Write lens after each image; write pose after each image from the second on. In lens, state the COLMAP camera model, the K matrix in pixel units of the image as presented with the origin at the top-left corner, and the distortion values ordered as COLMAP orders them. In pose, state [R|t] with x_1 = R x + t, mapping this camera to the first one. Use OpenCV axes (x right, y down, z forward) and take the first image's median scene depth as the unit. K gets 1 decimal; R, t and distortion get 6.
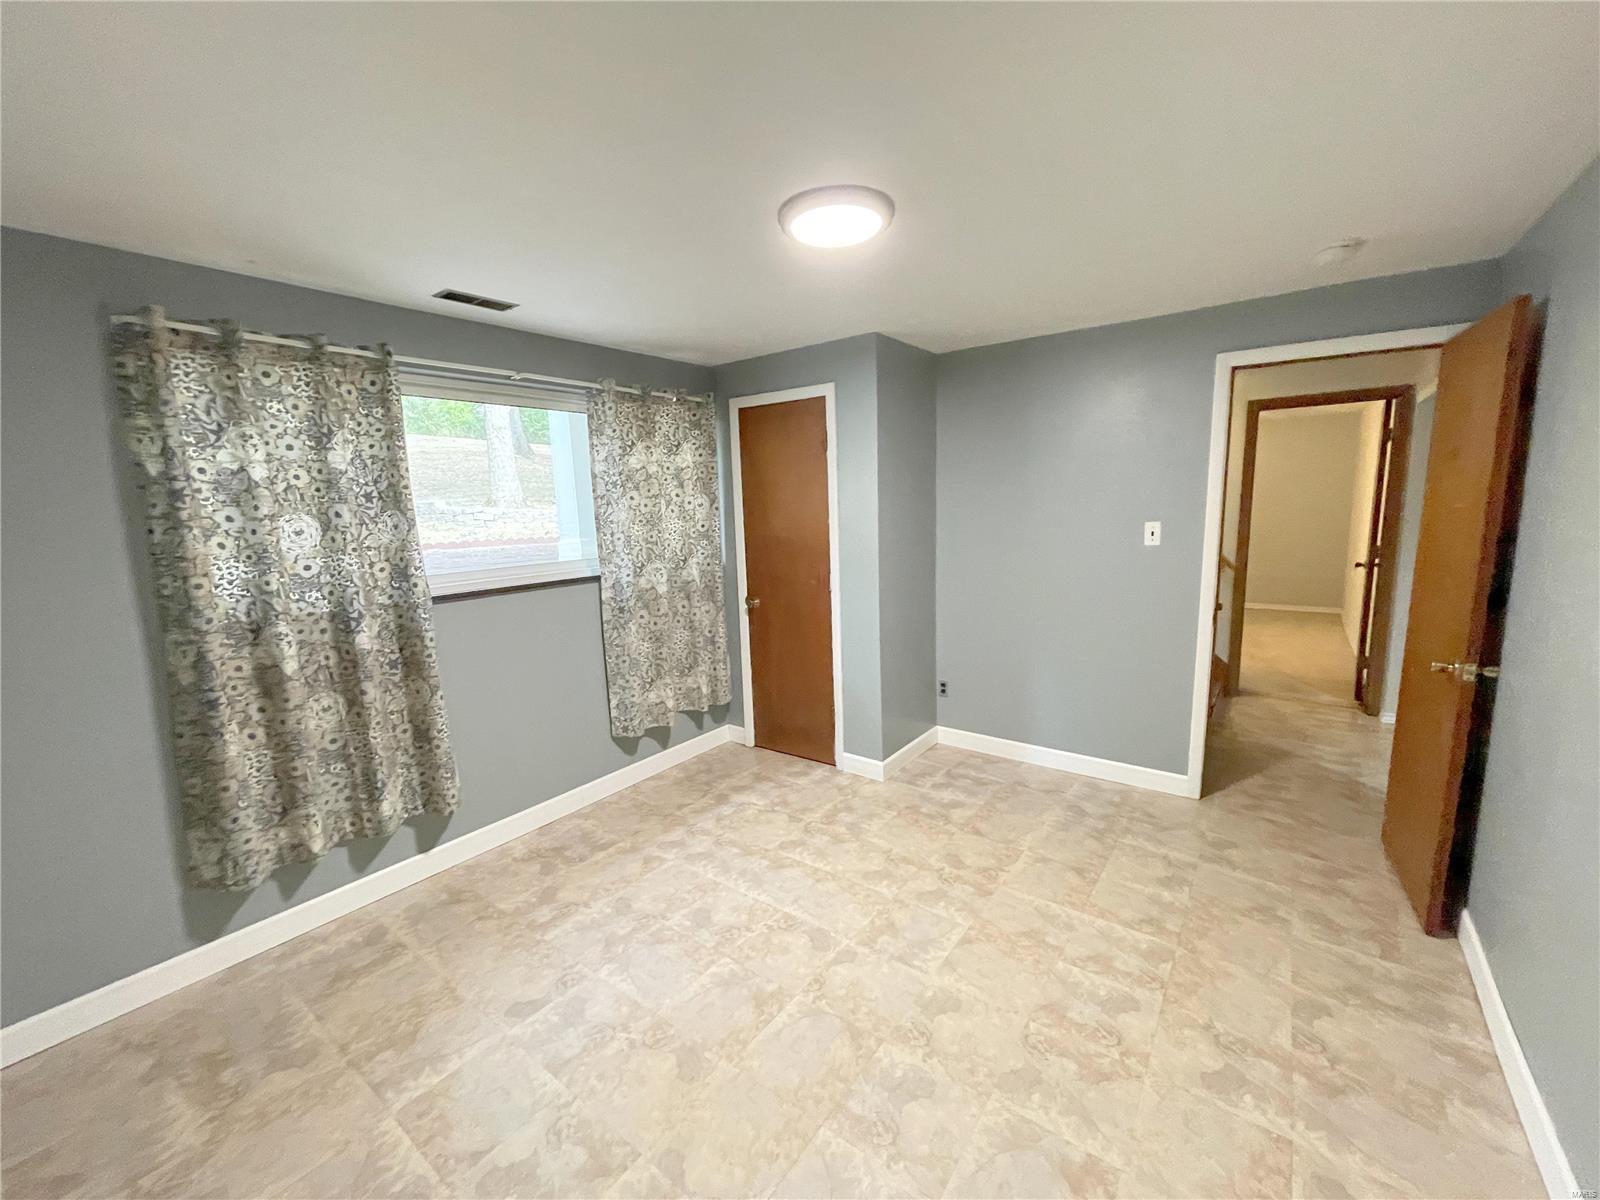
lens RADIAL K [[642.6, 0, 804.3], [0, 642.6, 603.0], [0, 0, 1]] dist [0.007548, -0.000128]
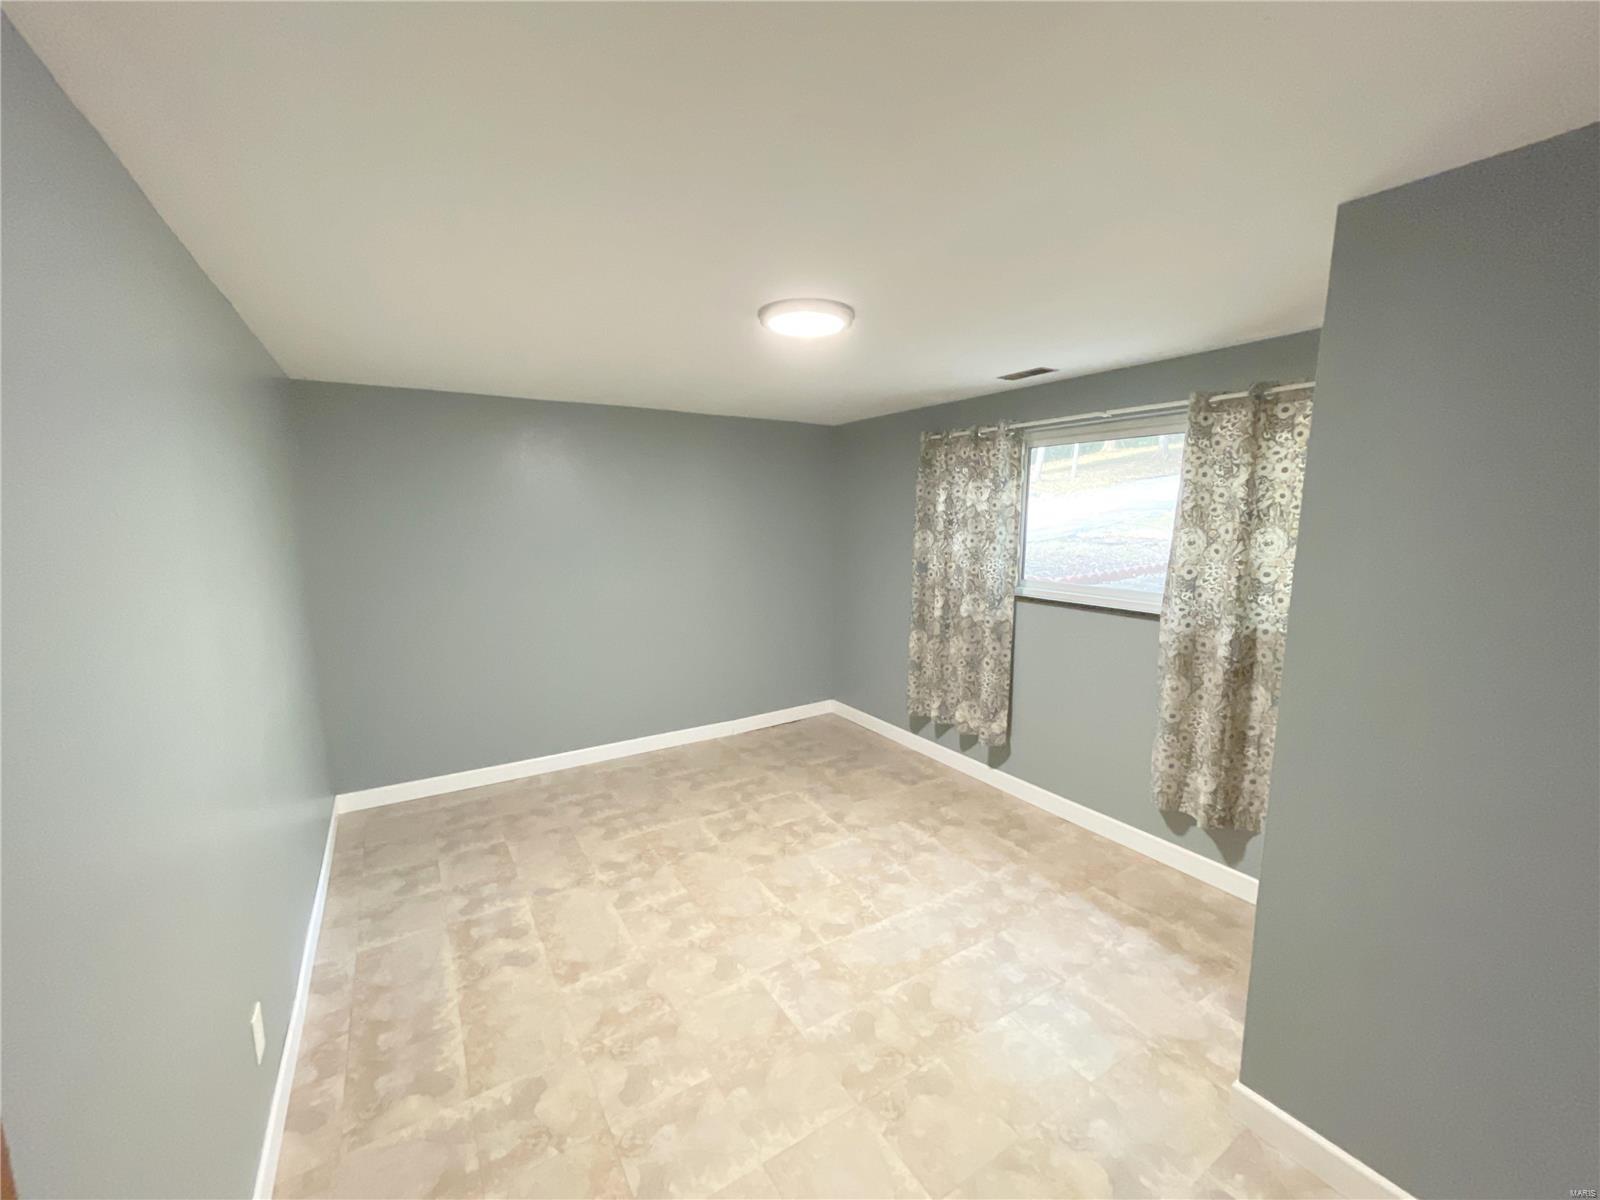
lens RADIAL K [[648.6, 0, 797.2], [0, 648.6, 611.7], [0, 0, 1]] dist [0.000047, 0.000304]
pose [[-0.356034, 0.175471, -0.917851, 0.934297], [-0.135228, 0.962199, 0.236404, -0.259809], [0.924637, 0.208287, -0.318847, 1.105628]]
